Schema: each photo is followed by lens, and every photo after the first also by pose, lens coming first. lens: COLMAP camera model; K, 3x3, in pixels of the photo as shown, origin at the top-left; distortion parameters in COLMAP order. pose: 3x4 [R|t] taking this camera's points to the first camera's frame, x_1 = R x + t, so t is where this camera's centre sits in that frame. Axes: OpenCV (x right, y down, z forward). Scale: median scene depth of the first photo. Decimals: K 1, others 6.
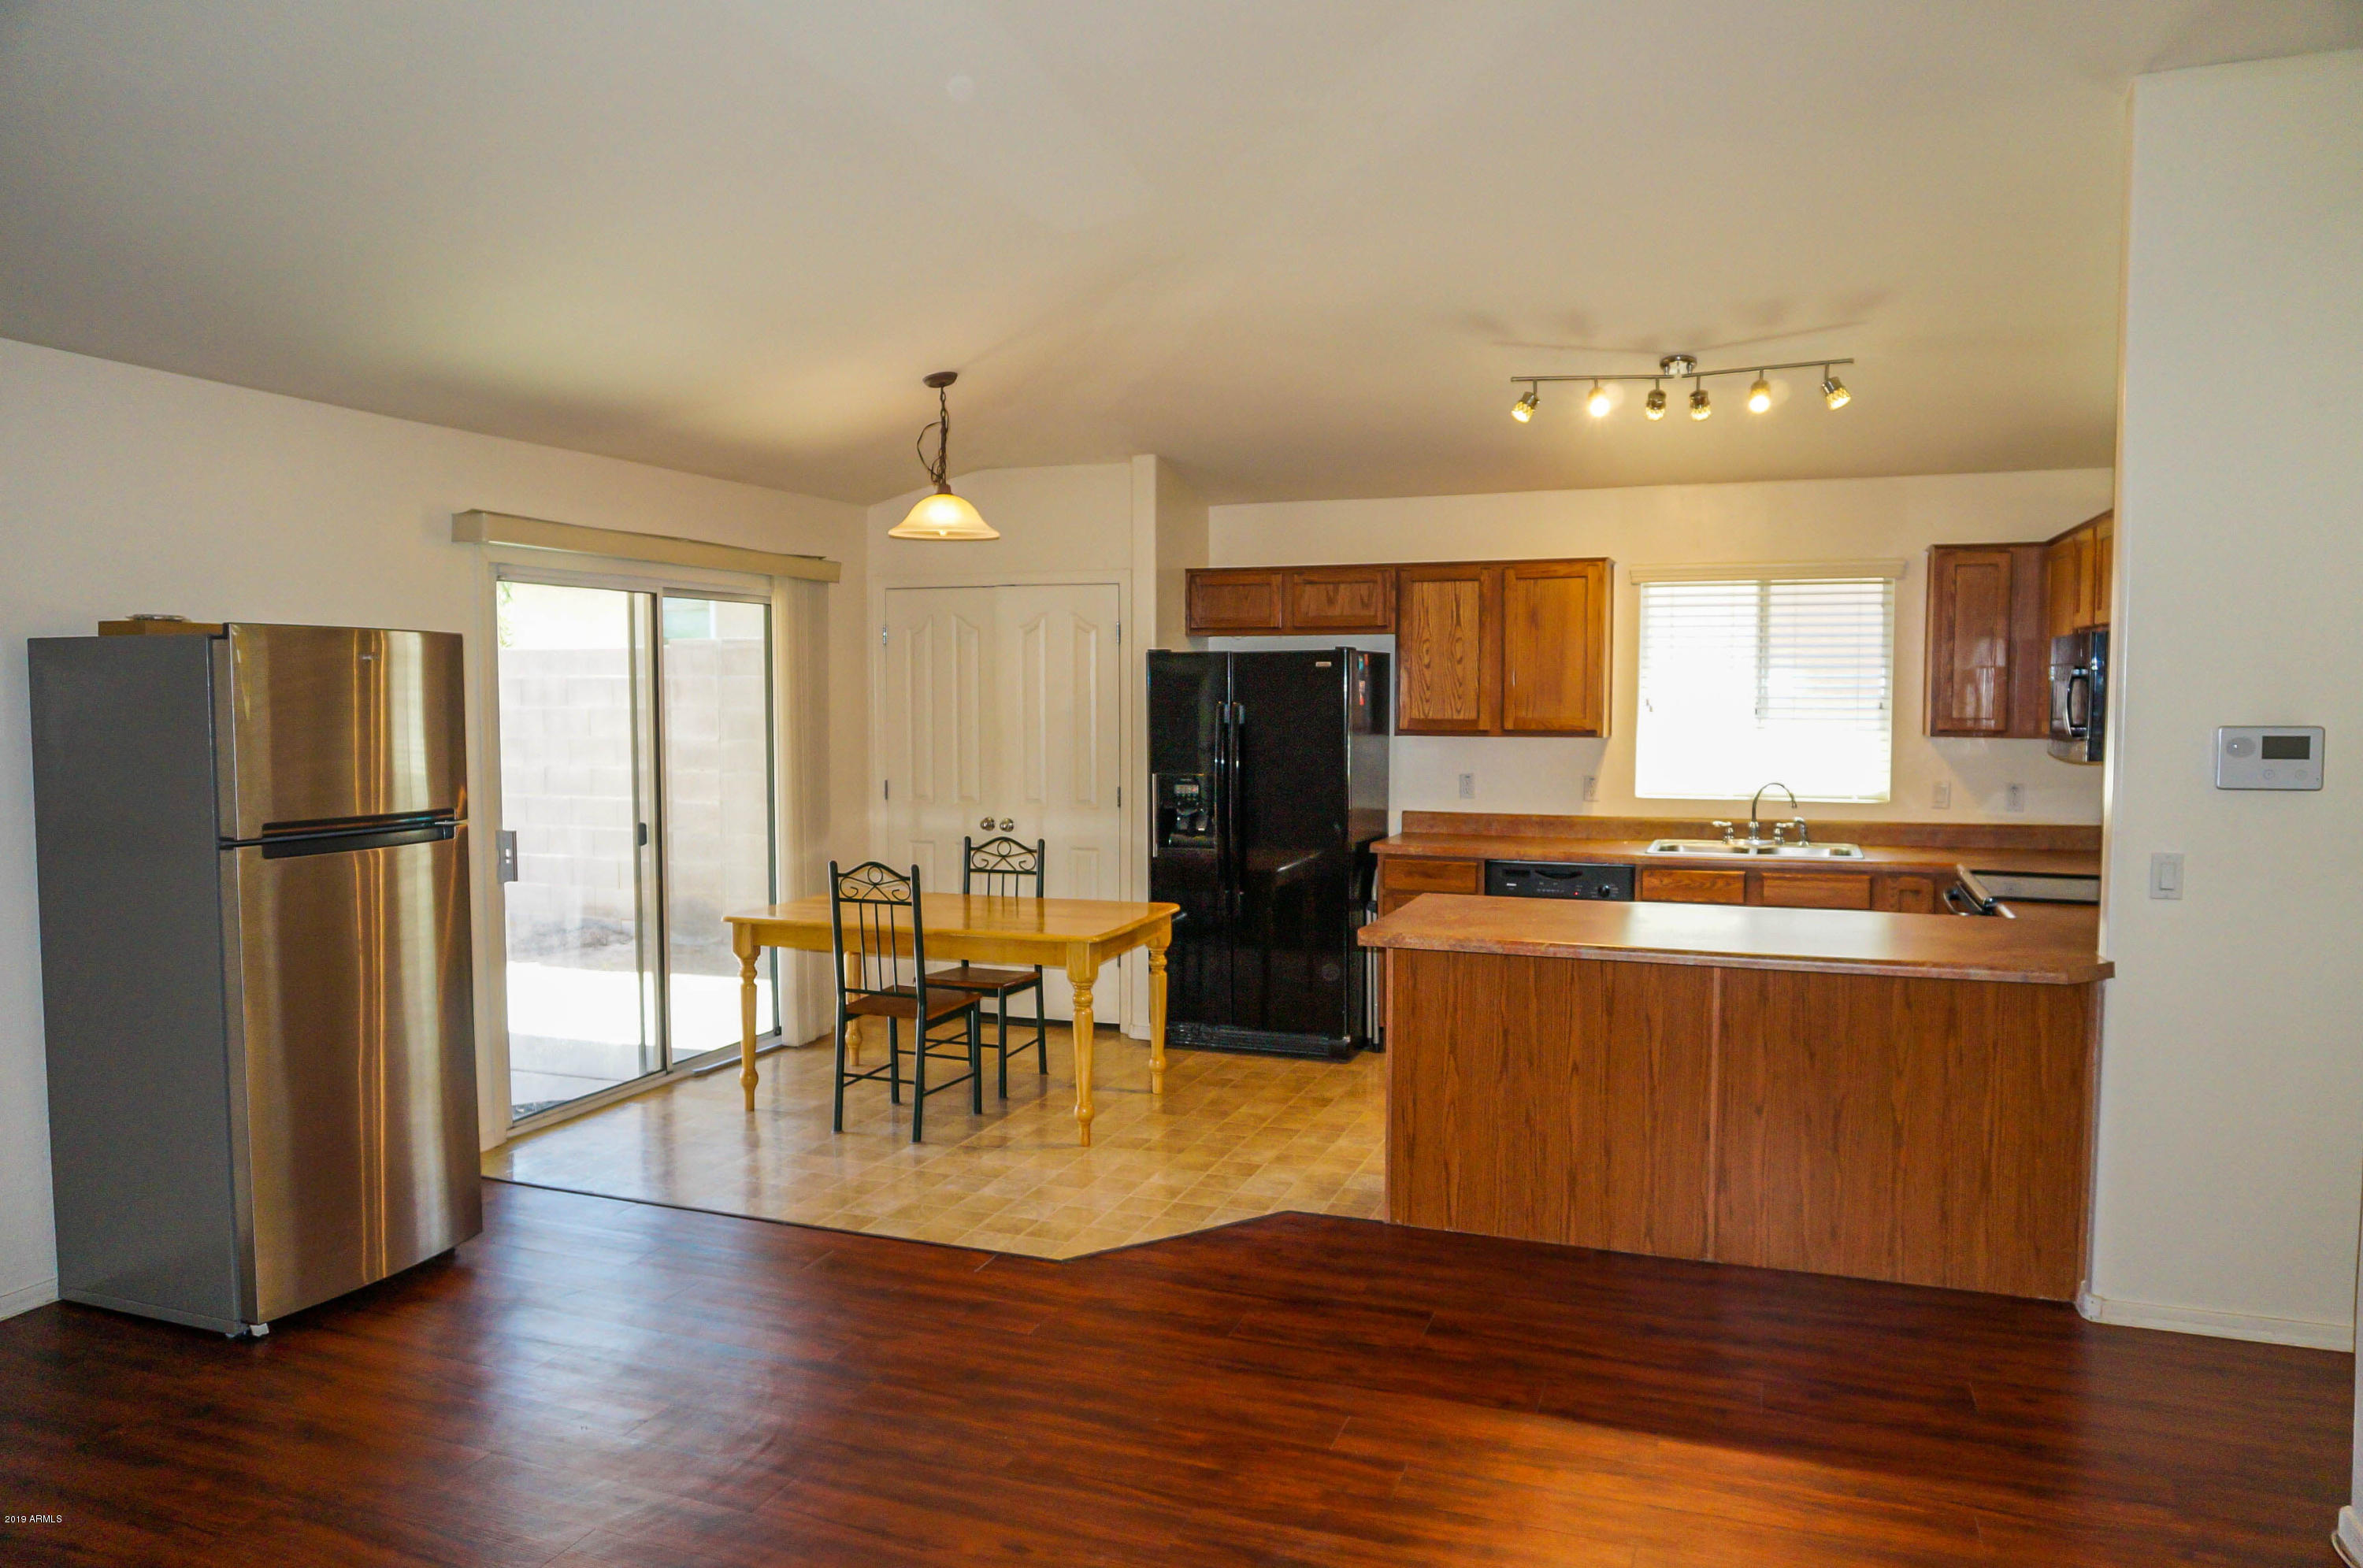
lens RADIAL K [[1579.9, 0, 1178.9], [0, 1579.9, 777.3], [0, 0, 1]] dist [-0.040936, 0.024333]
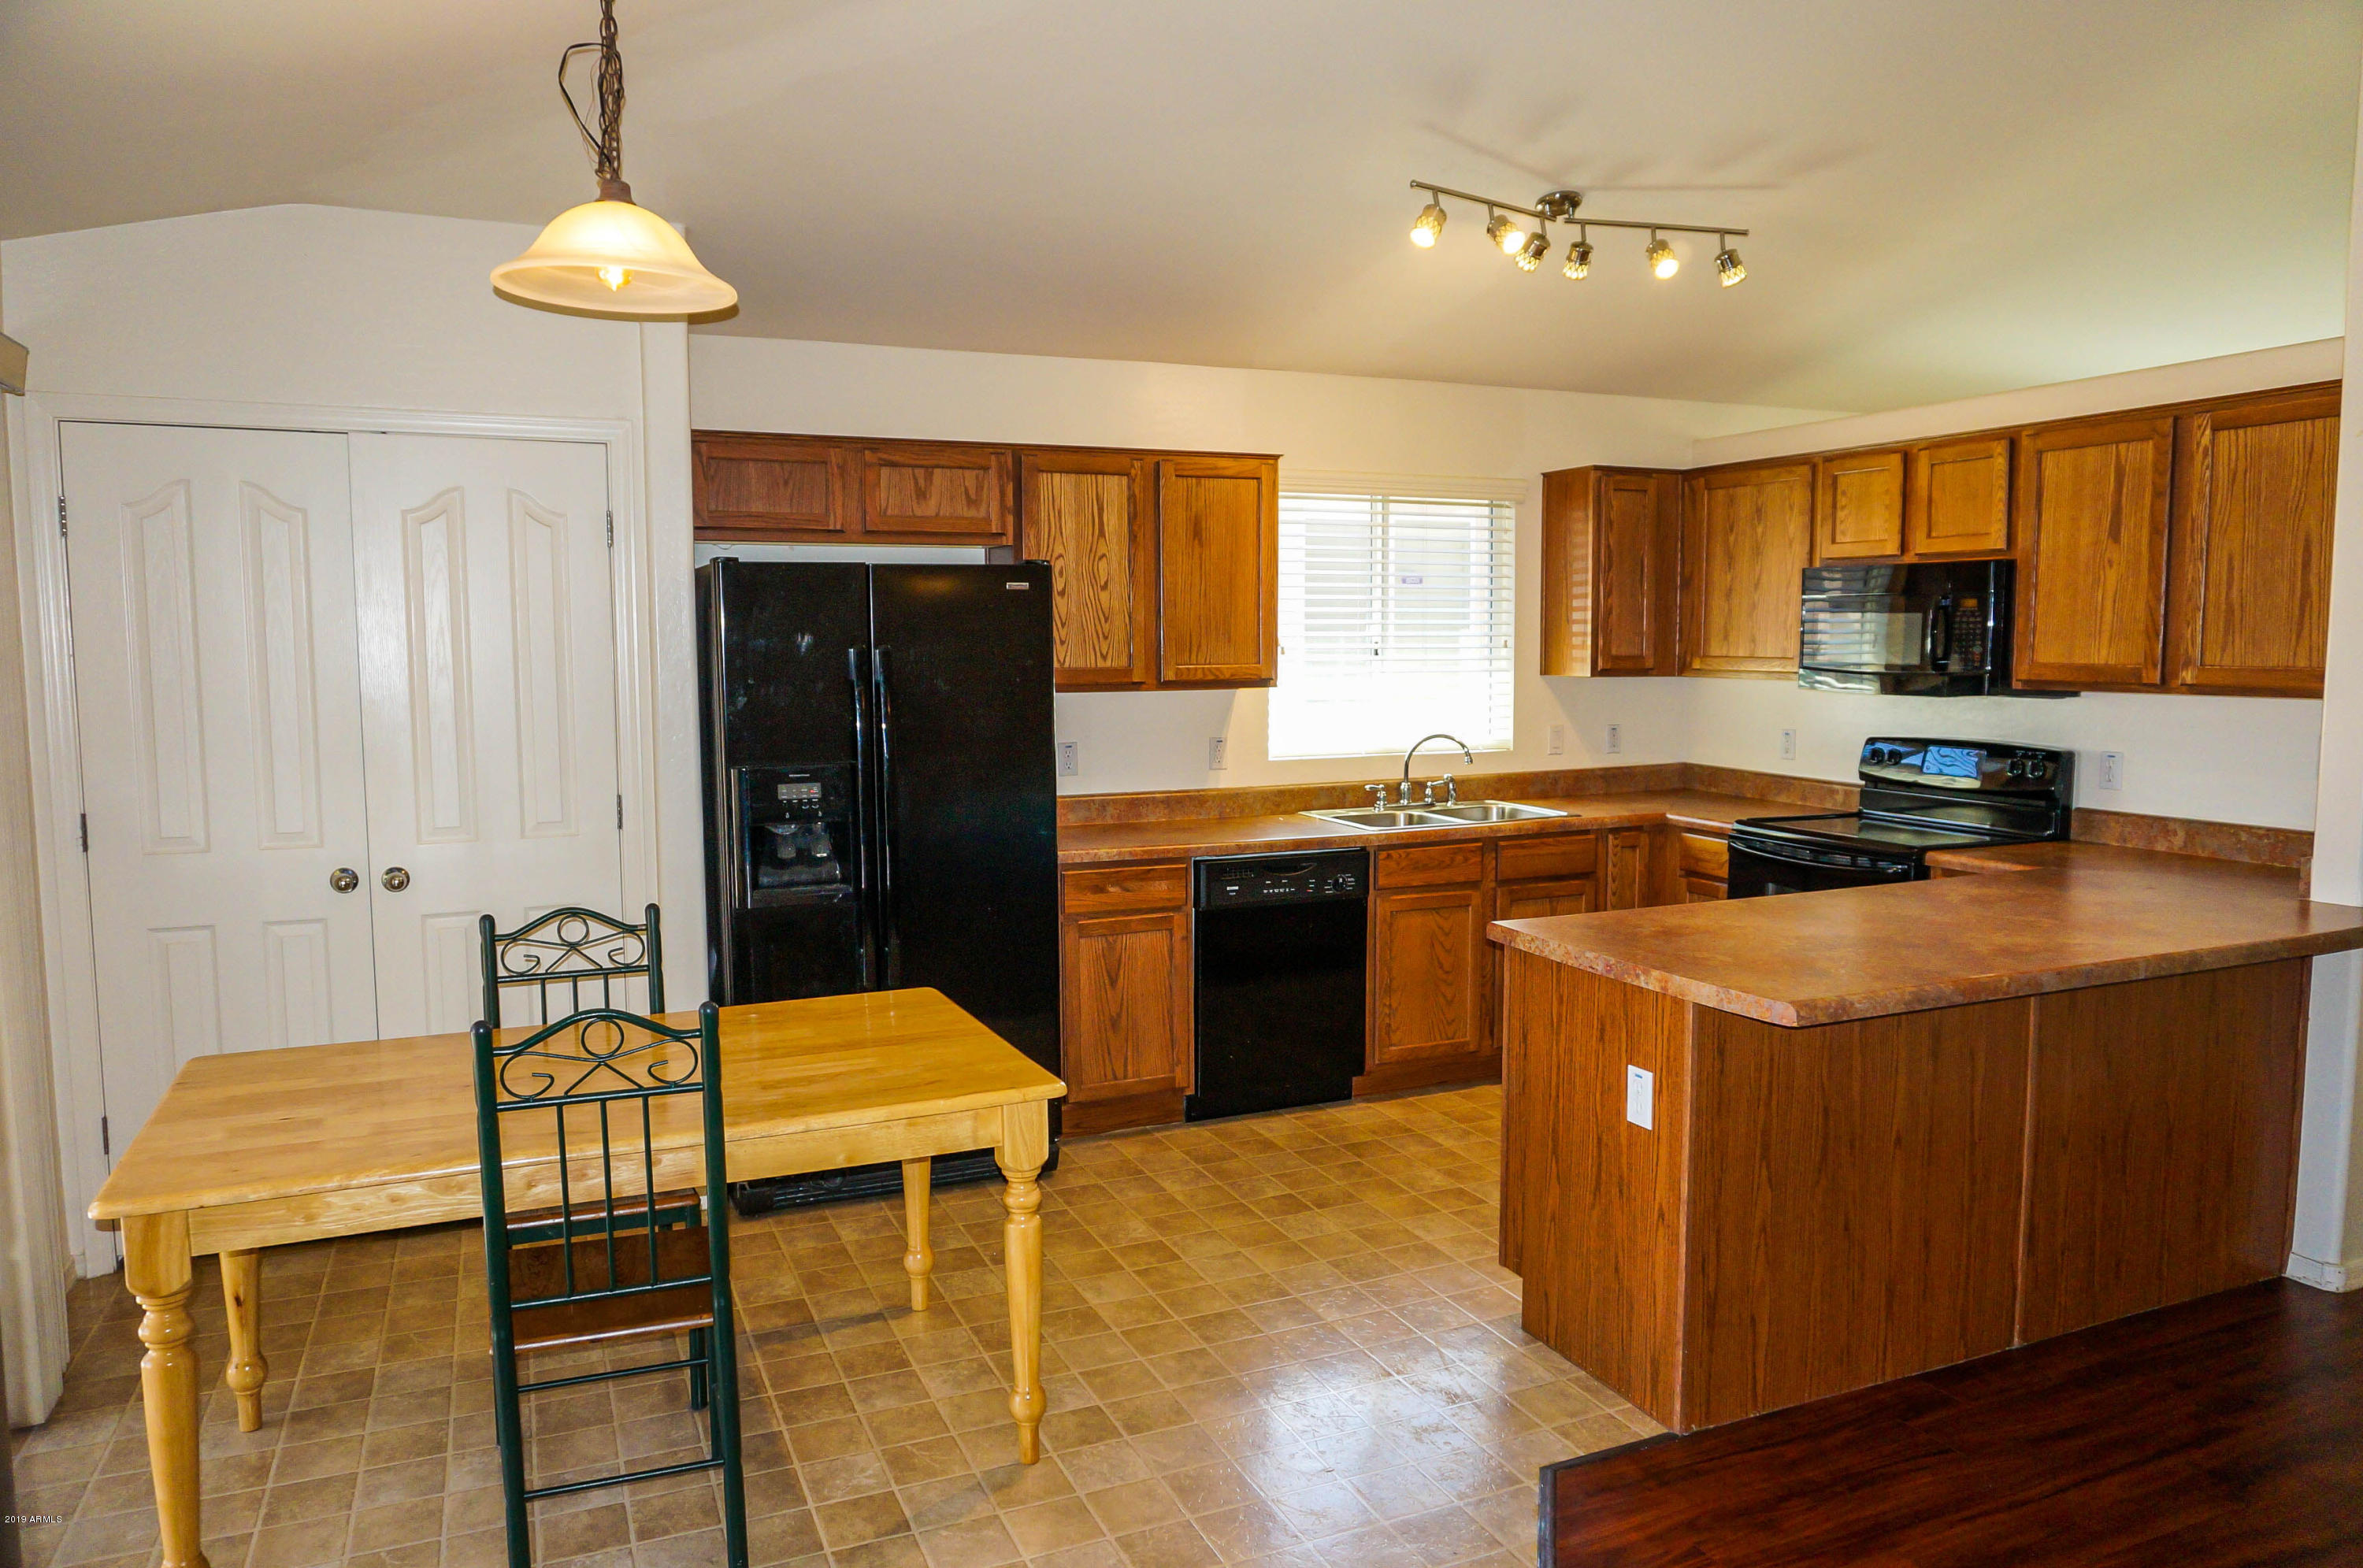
lens RADIAL K [[1579.9, 0, 1181.9], [0, 1579.9, 776.4], [0, 0, 1]] dist [-0.040936, 0.024333]
pose [[0.716427, -0.065046, 0.694623, -0.310761], [0.044672, 0.997878, 0.047370, -0.020337], [-0.696230, -0.002907, 0.717813, 0.470439]]
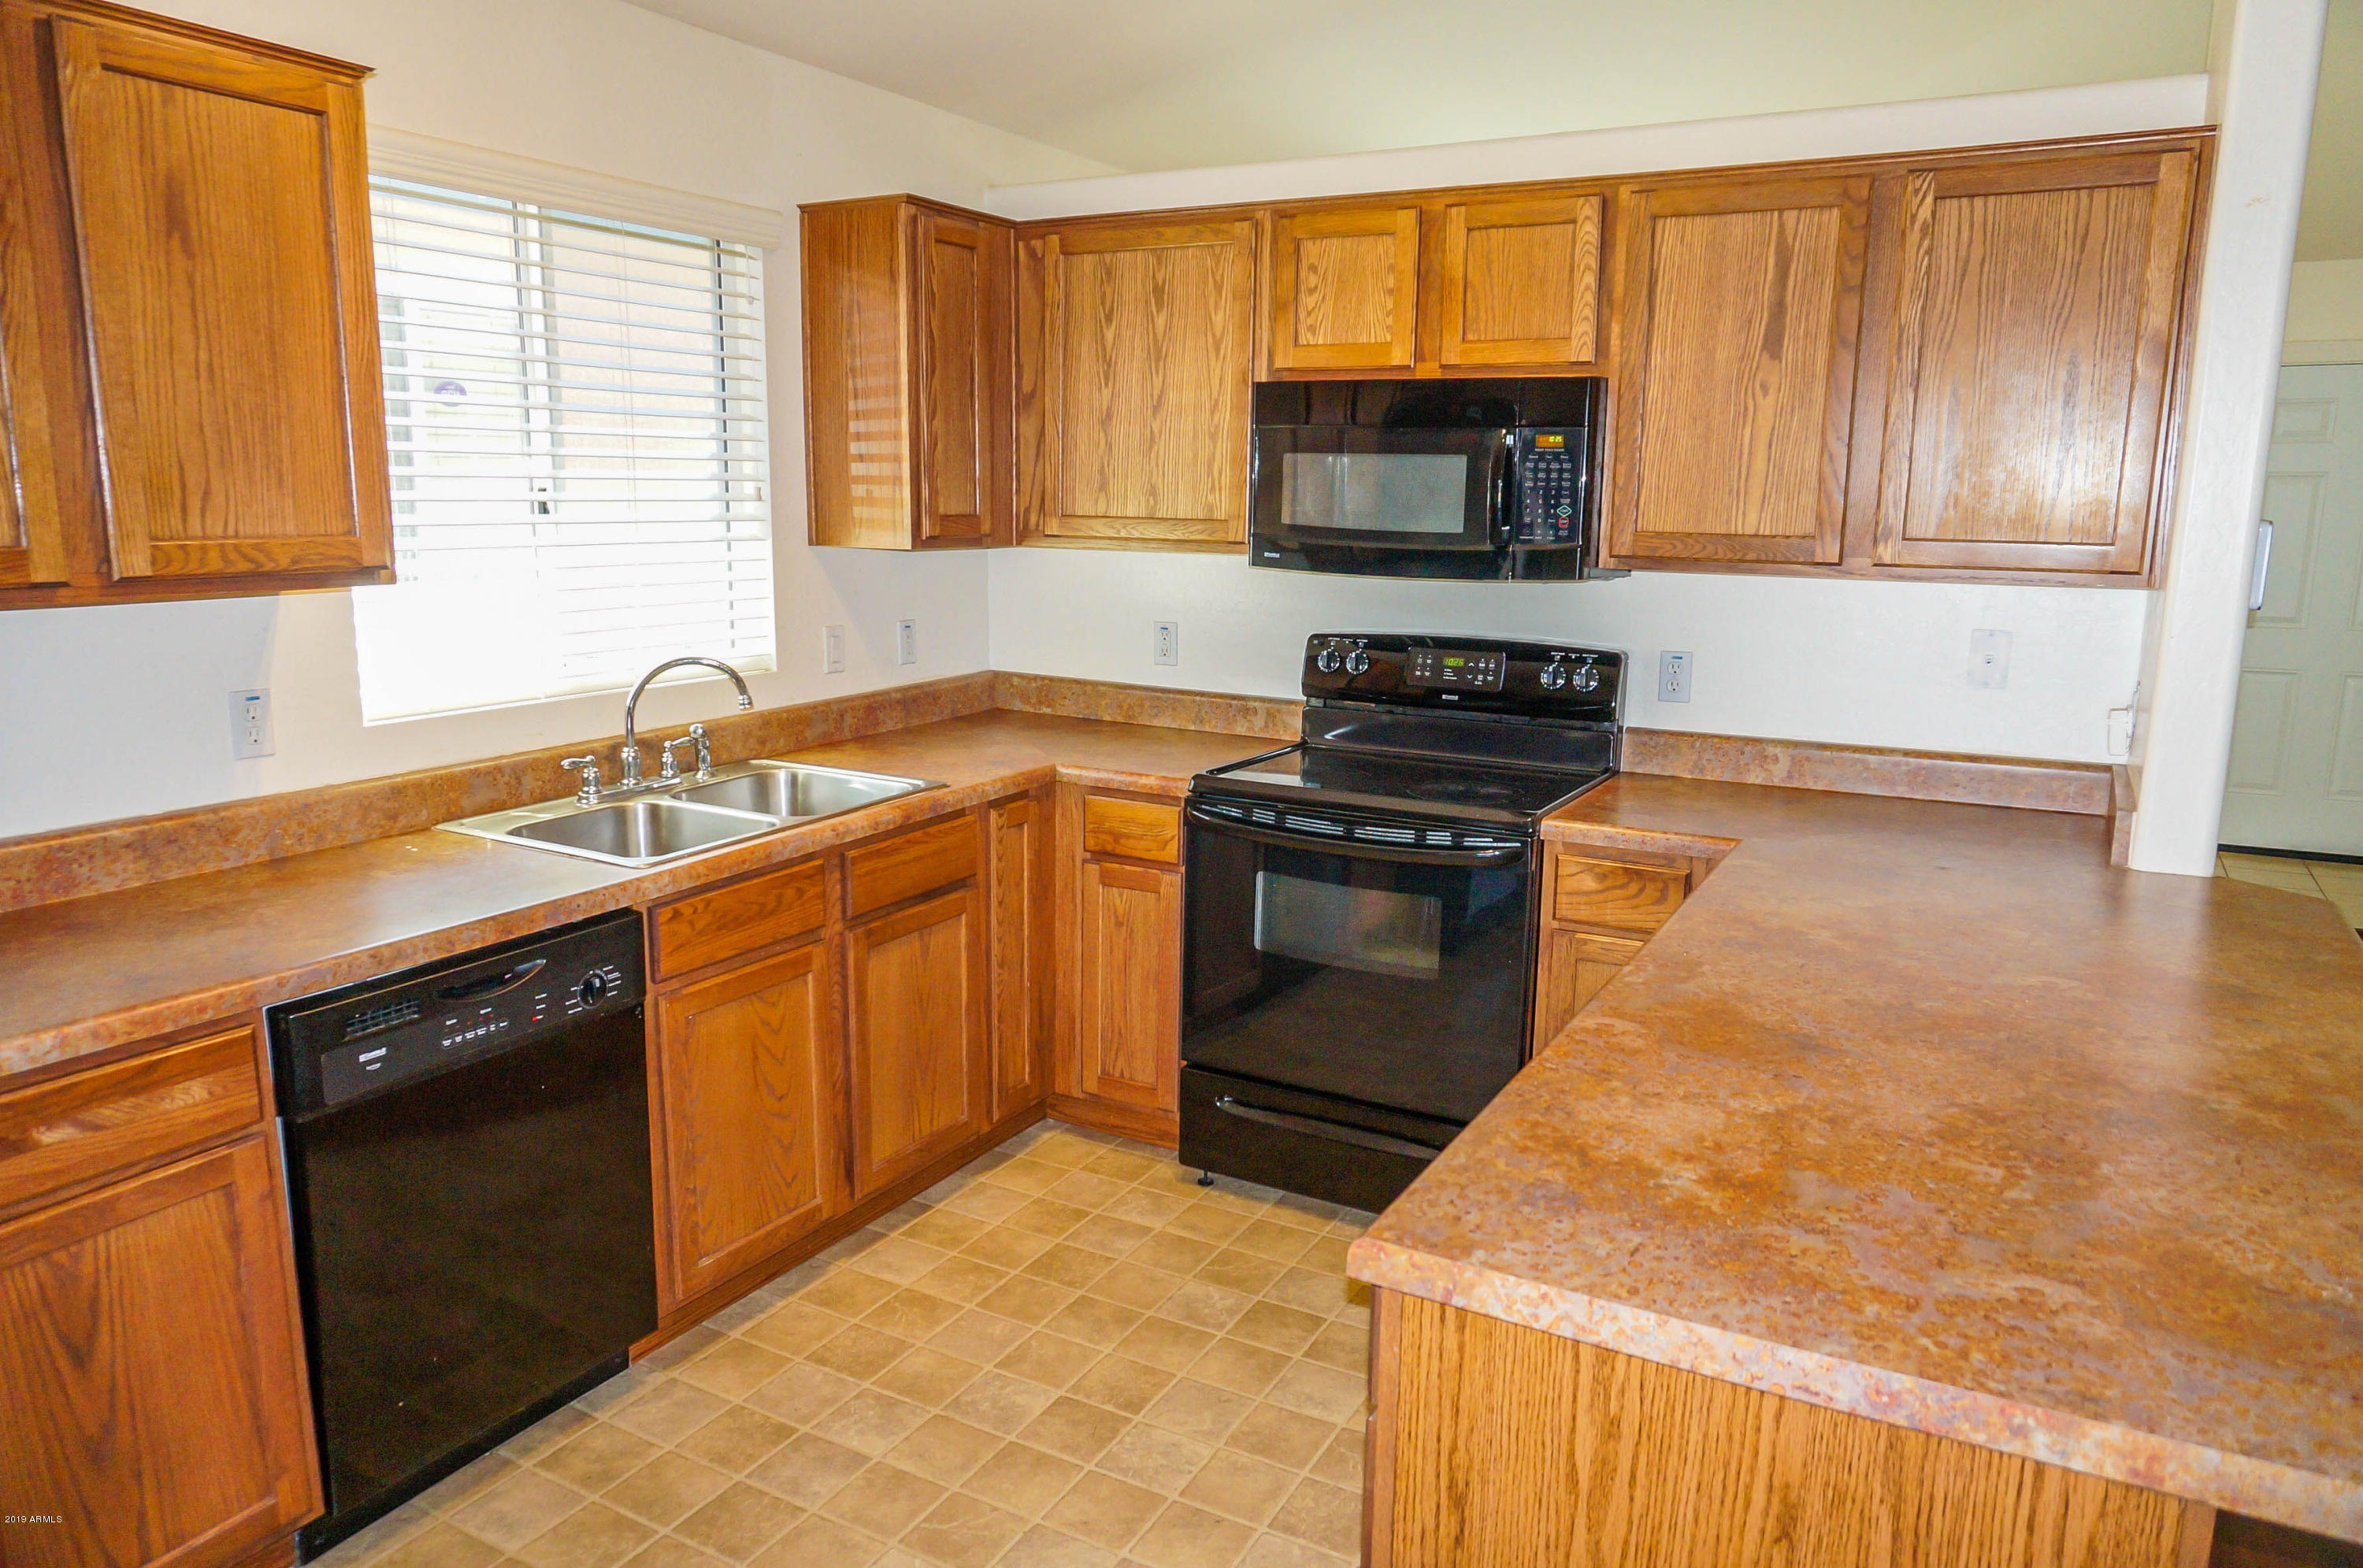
lens RADIAL K [[1579.9, 0, 1180.5], [0, 1579.9, 785.0], [0, 0, 1]] dist [-0.040936, 0.024333]
pose [[0.143708, -0.182746, 0.972601, -0.068431], [0.045200, 0.982988, 0.178019, -0.036000], [-0.988587, 0.018378, 0.149524, 0.764037]]
